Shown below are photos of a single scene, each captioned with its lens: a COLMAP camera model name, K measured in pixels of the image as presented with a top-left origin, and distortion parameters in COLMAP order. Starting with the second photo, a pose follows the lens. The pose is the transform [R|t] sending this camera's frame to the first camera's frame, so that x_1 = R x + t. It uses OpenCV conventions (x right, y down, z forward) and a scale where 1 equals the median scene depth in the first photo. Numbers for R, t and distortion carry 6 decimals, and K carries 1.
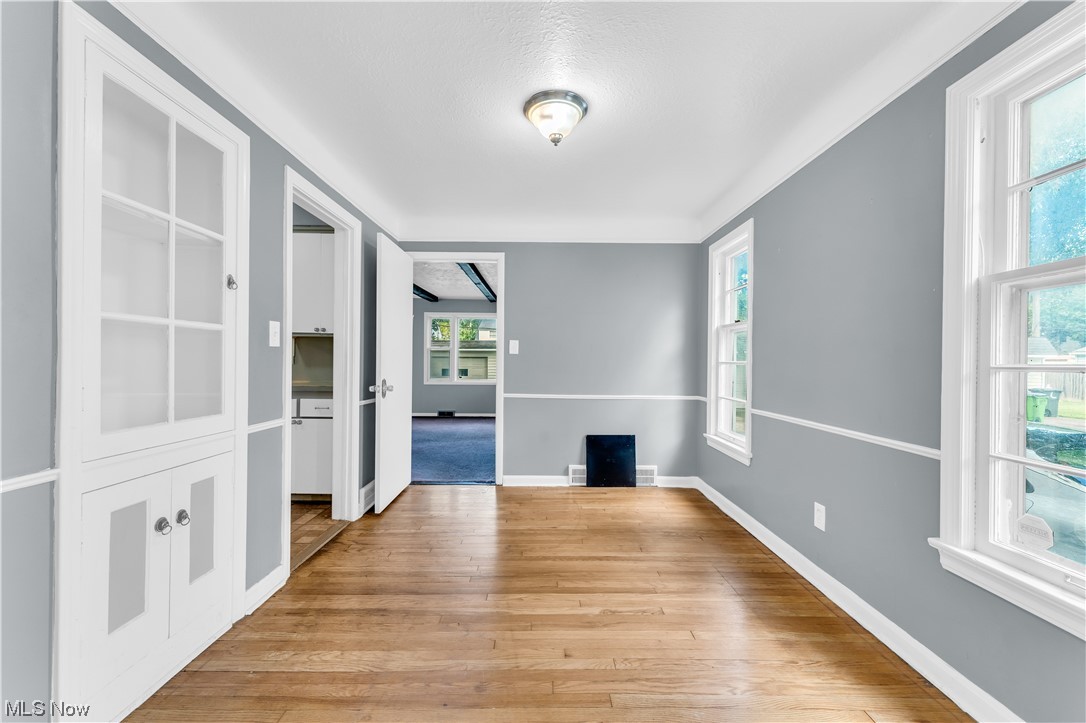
lens RADIAL K [[451.4, 0, 543.0], [0, 451.4, 361.5], [0, 0, 1]] dist [-0.001081, -0.000105]
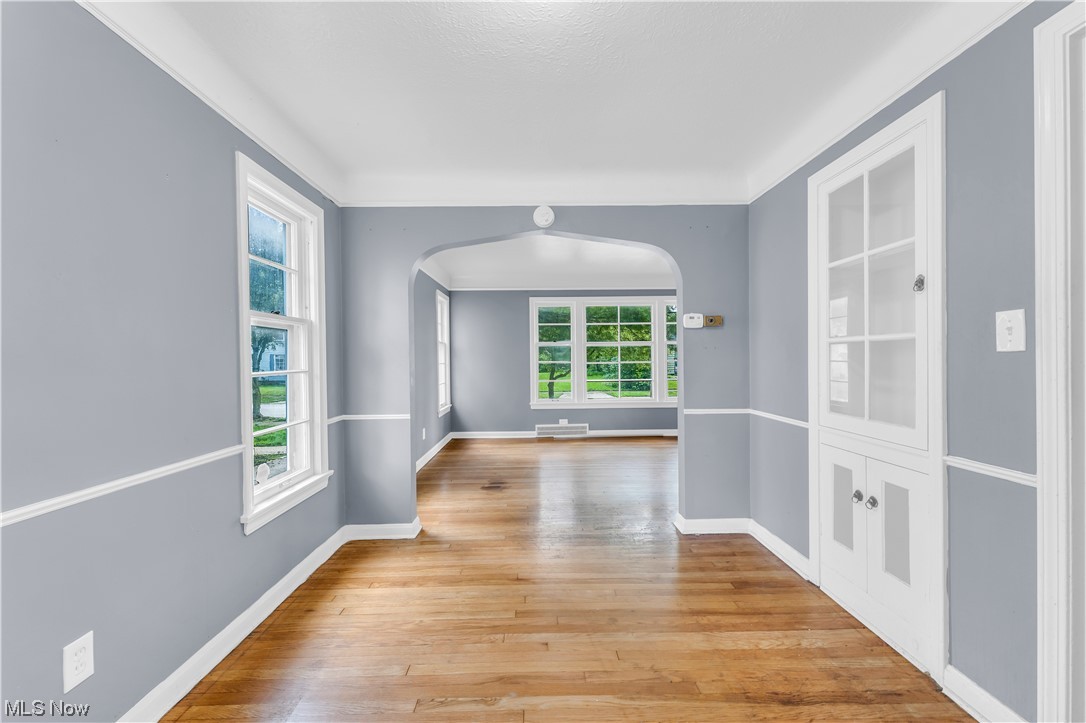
lens RADIAL K [[451.4, 0, 543.0], [0, 451.4, 361.5], [0, 0, 1]] dist [-0.001081, -0.000105]
pose [[-0.999835, 0.001728, -0.018081, 0.077841], [0.001620, 0.999981, 0.006008, -0.030117], [0.018091, 0.005977, -0.999818, 2.078299]]
